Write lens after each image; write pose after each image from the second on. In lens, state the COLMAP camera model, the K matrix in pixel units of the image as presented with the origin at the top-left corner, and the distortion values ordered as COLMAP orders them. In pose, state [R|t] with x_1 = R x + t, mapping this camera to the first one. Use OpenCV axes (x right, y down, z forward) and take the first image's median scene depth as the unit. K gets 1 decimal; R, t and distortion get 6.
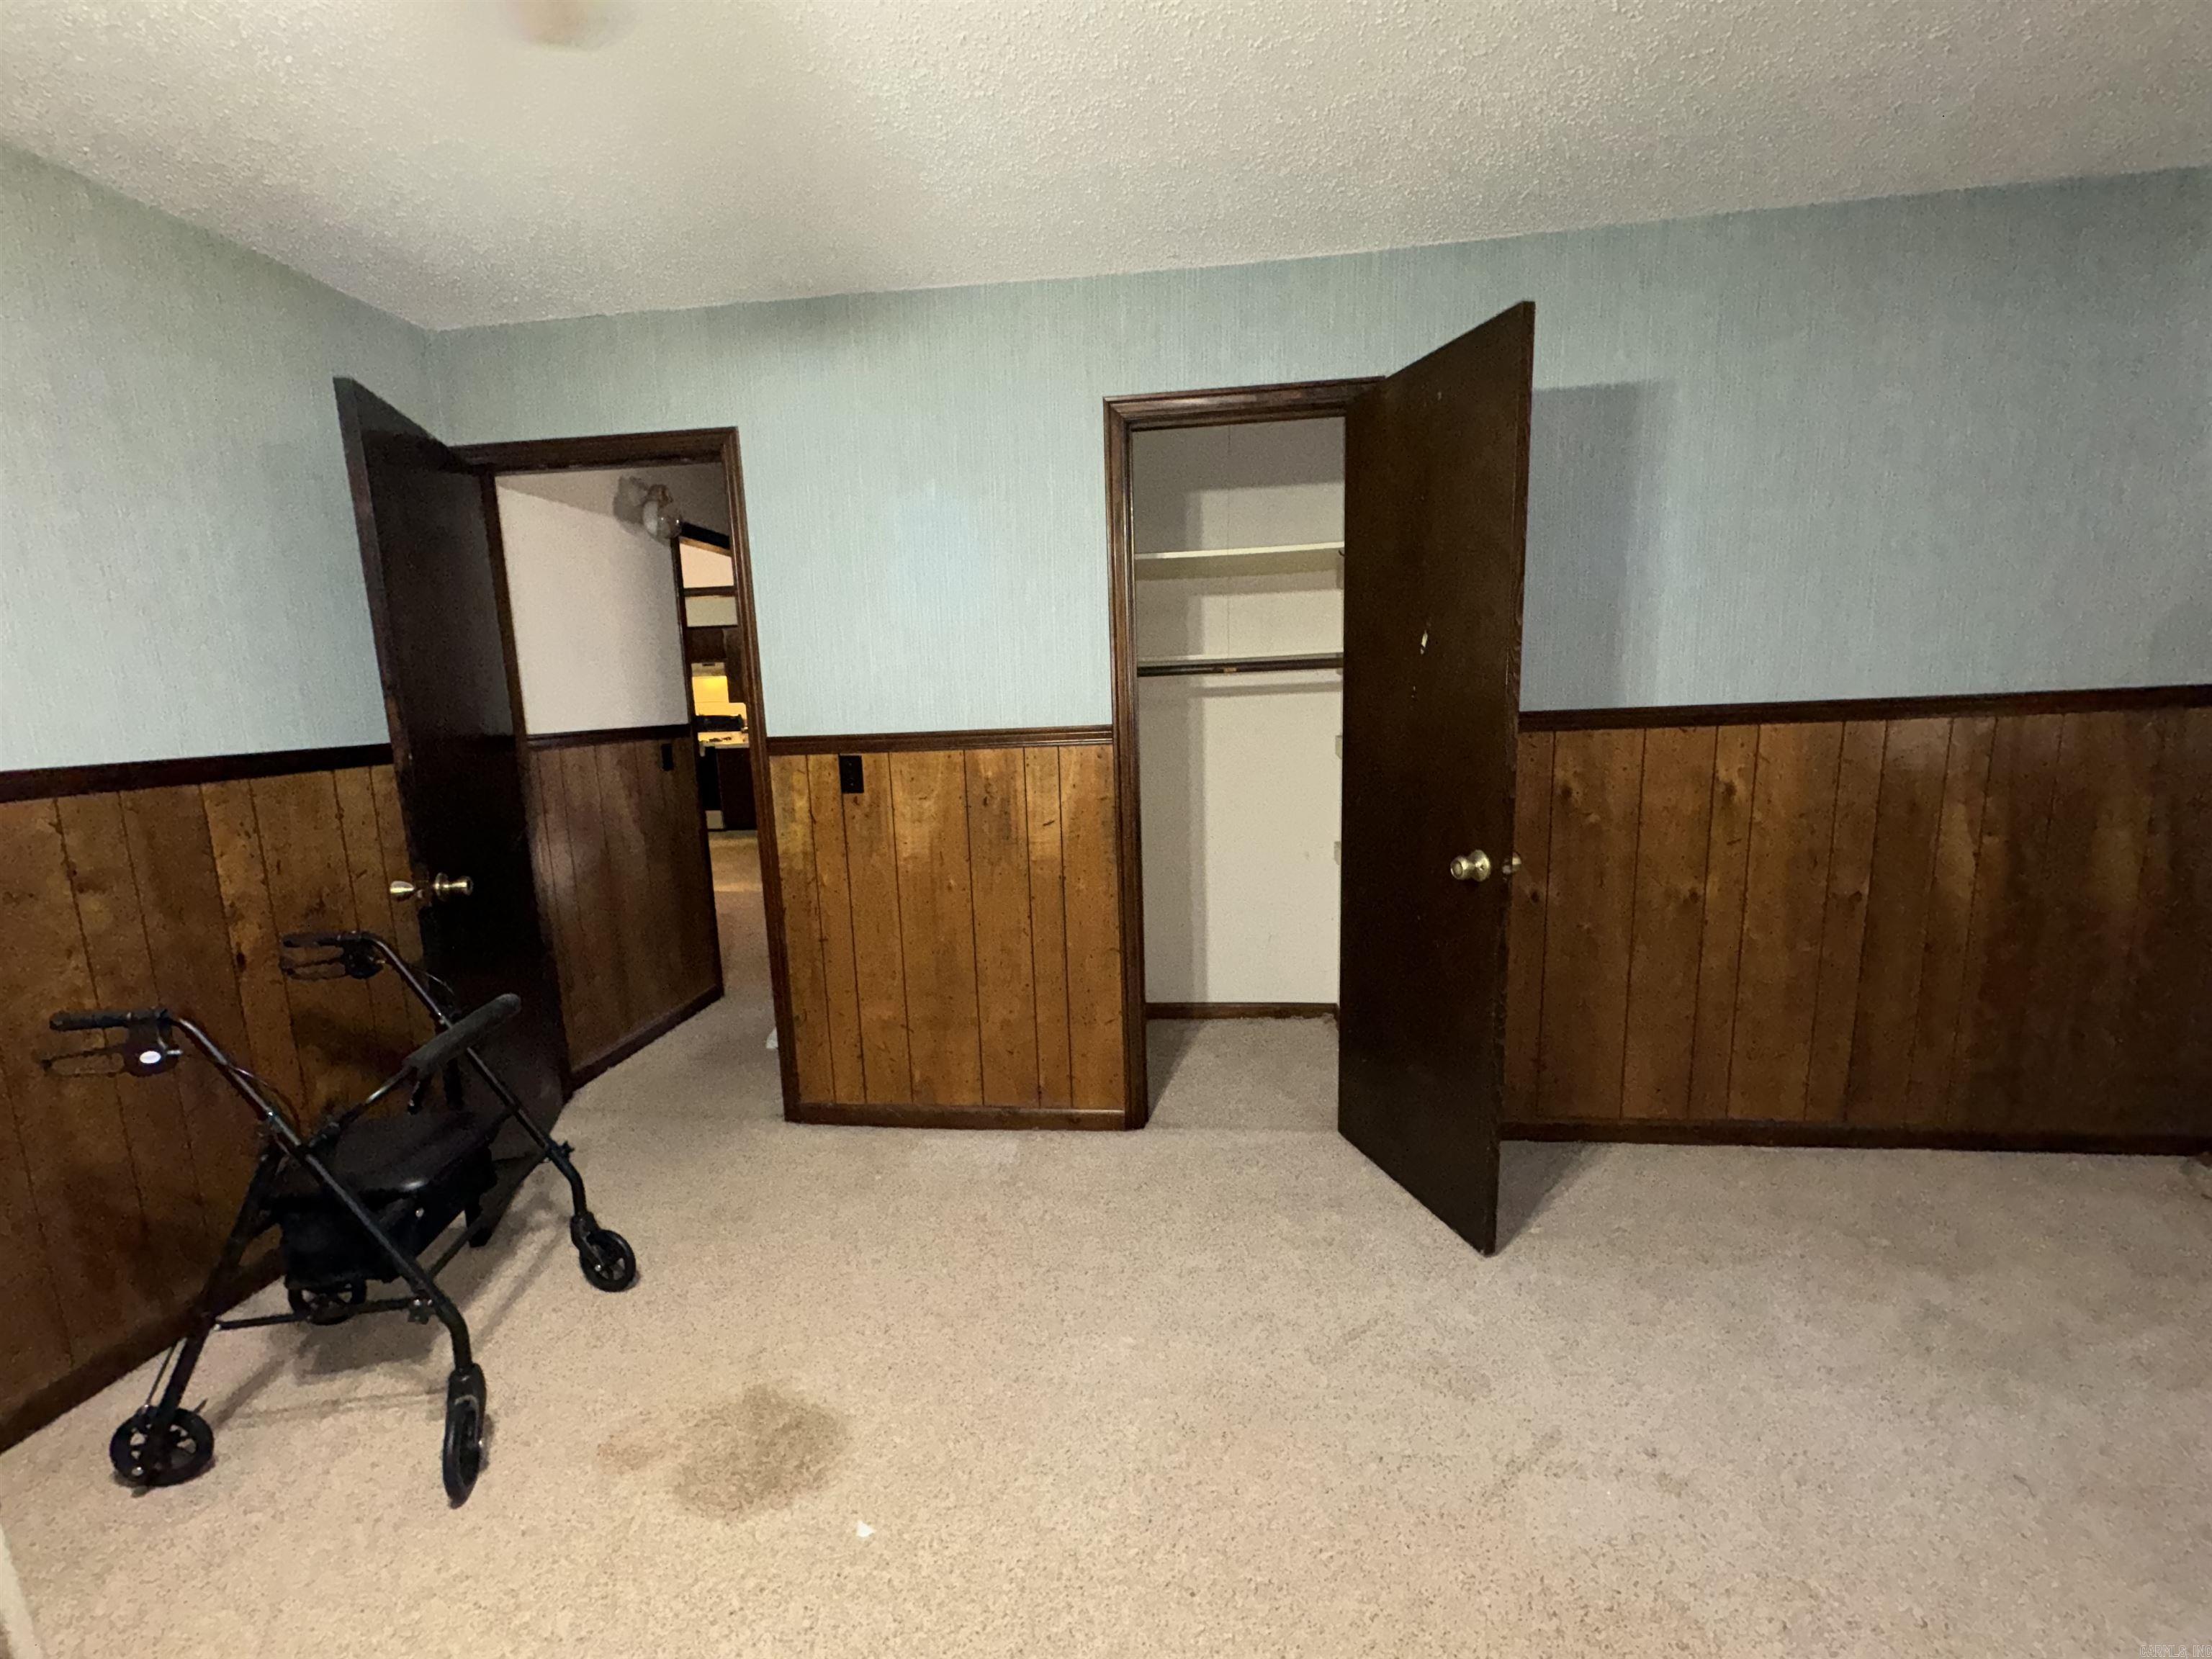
lens RADIAL K [[878.6, 0, 1101.6], [0, 878.6, 826.4], [0, 0, 1]] dist [0.001580, -0.000504]
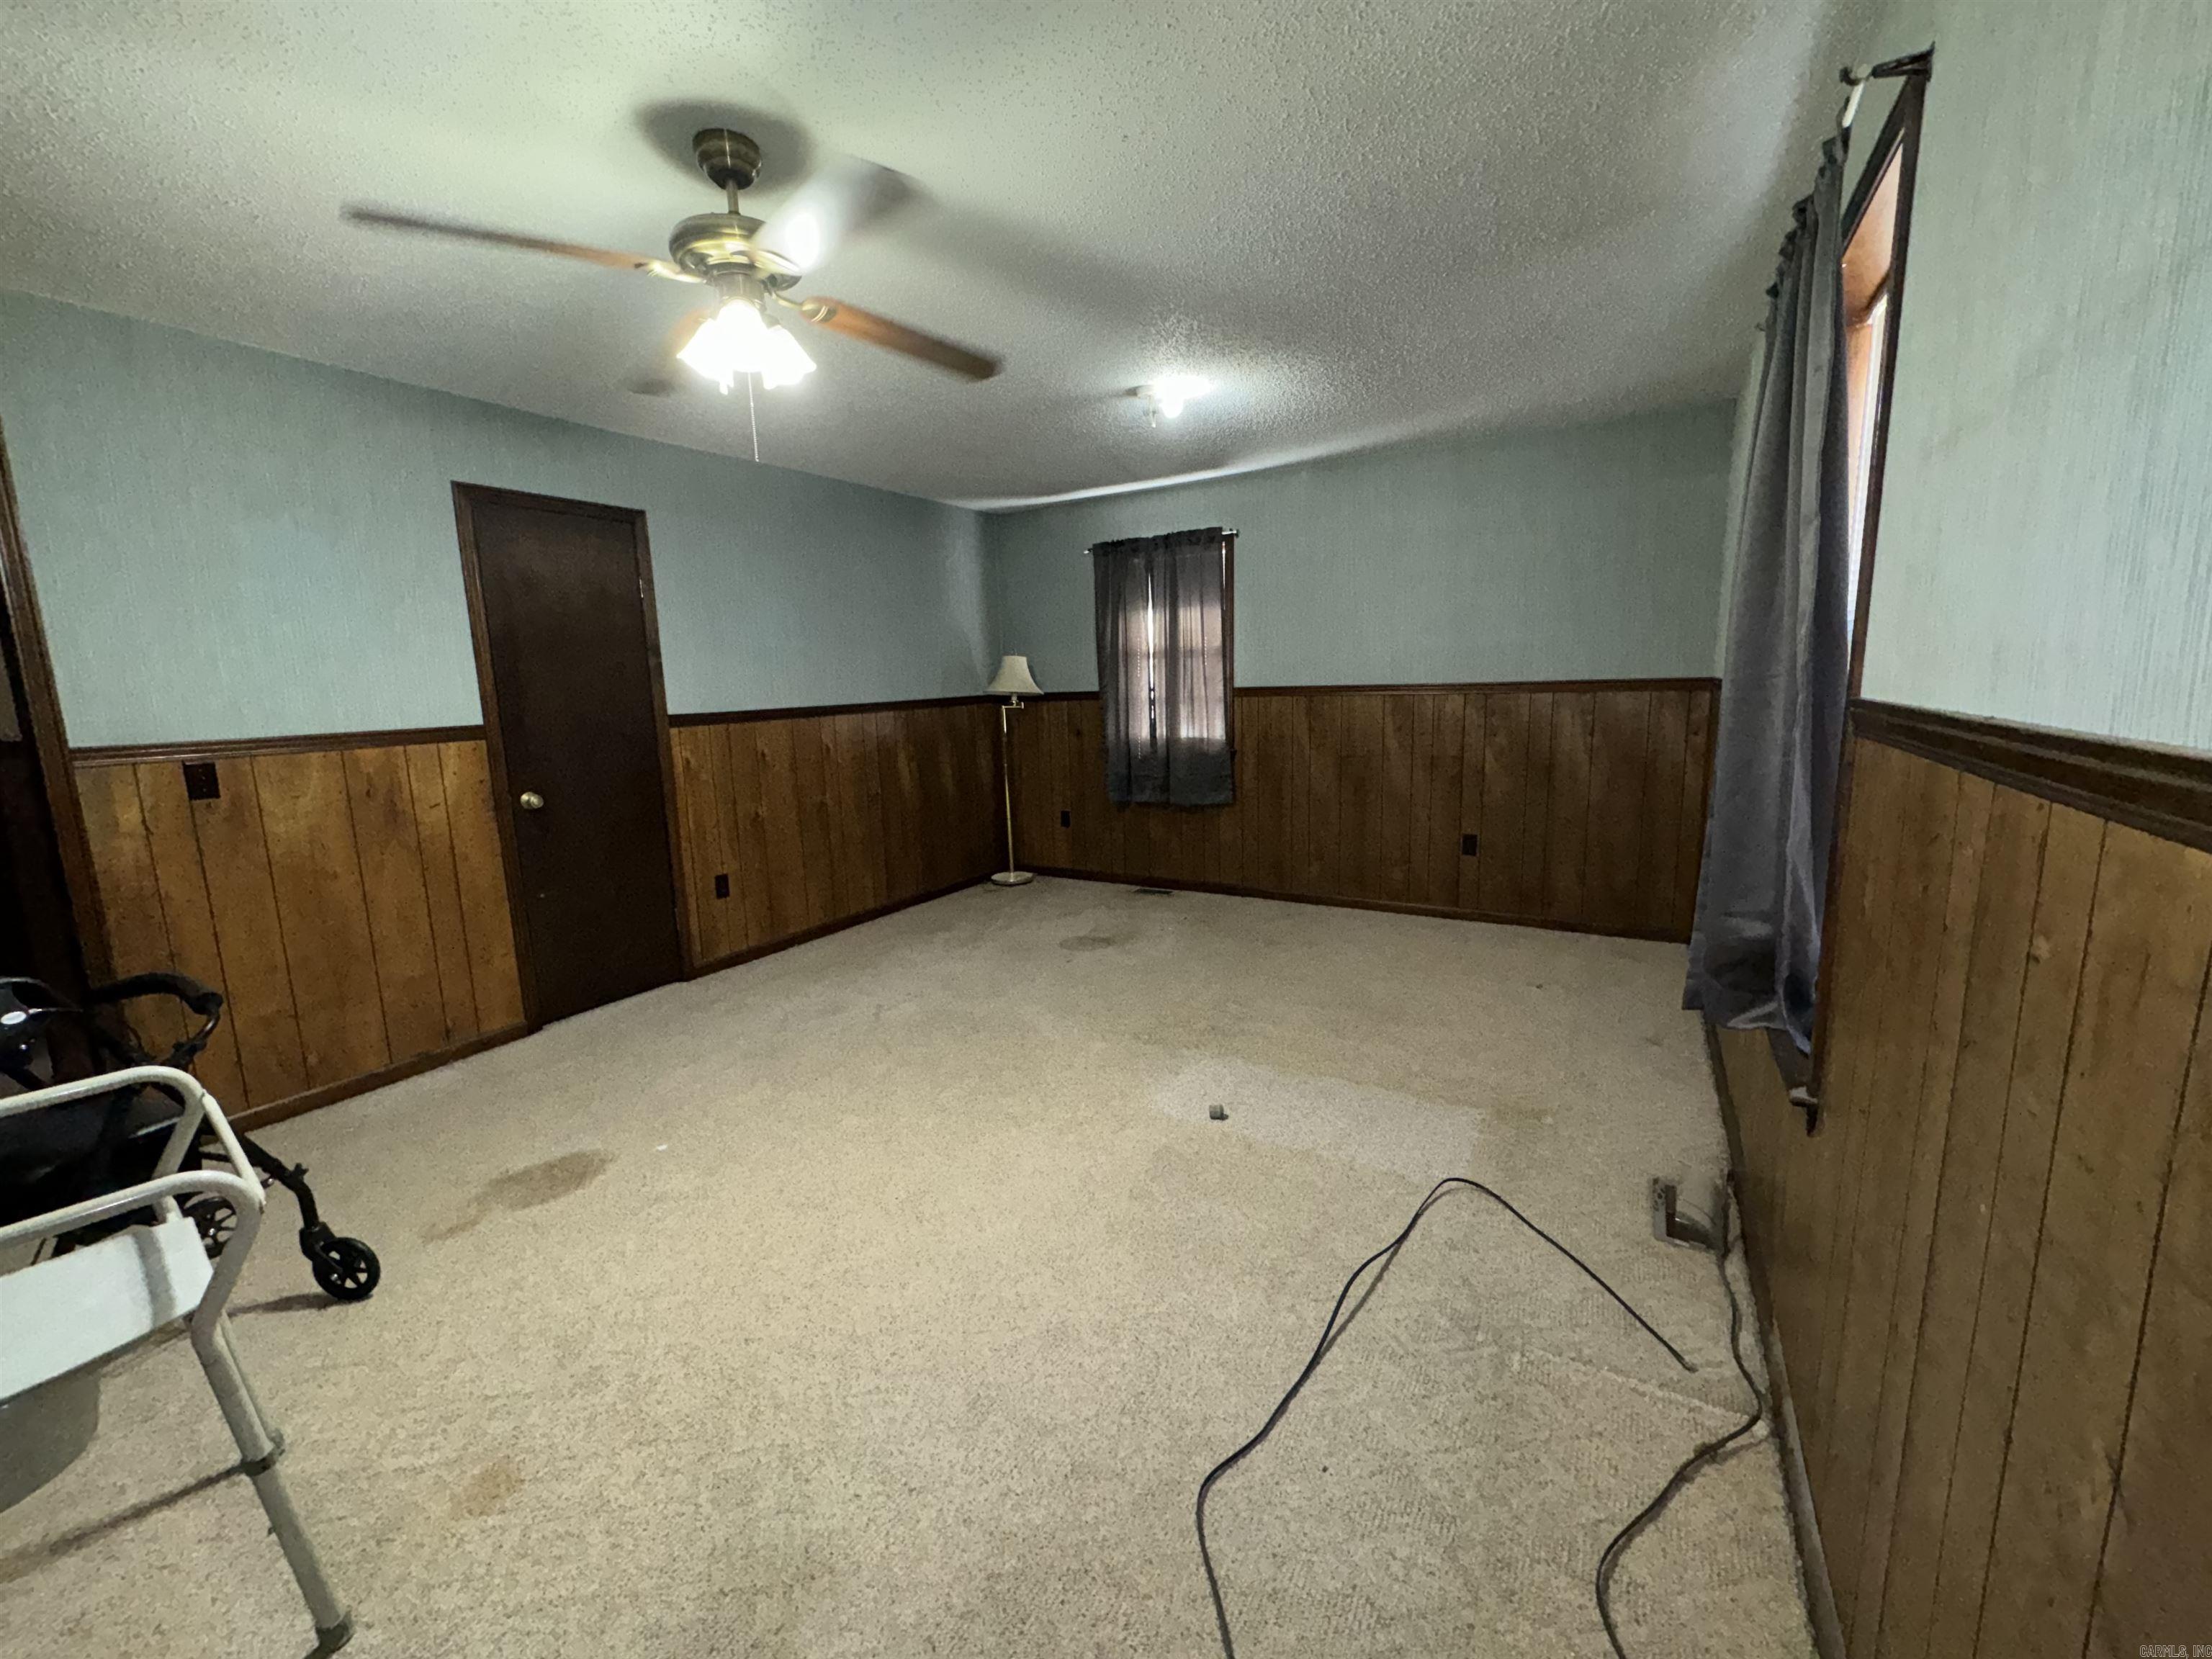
lens RADIAL K [[878.6, 0, 1104.4], [0, 878.6, 824.6], [0, 0, 1]] dist [0.001580, -0.000504]
pose [[0.419007, -0.128155, 0.898893, -0.828889], [0.140327, 0.987235, 0.075338, 0.065591], [-0.897074, 0.094572, 0.431642, -0.402722]]
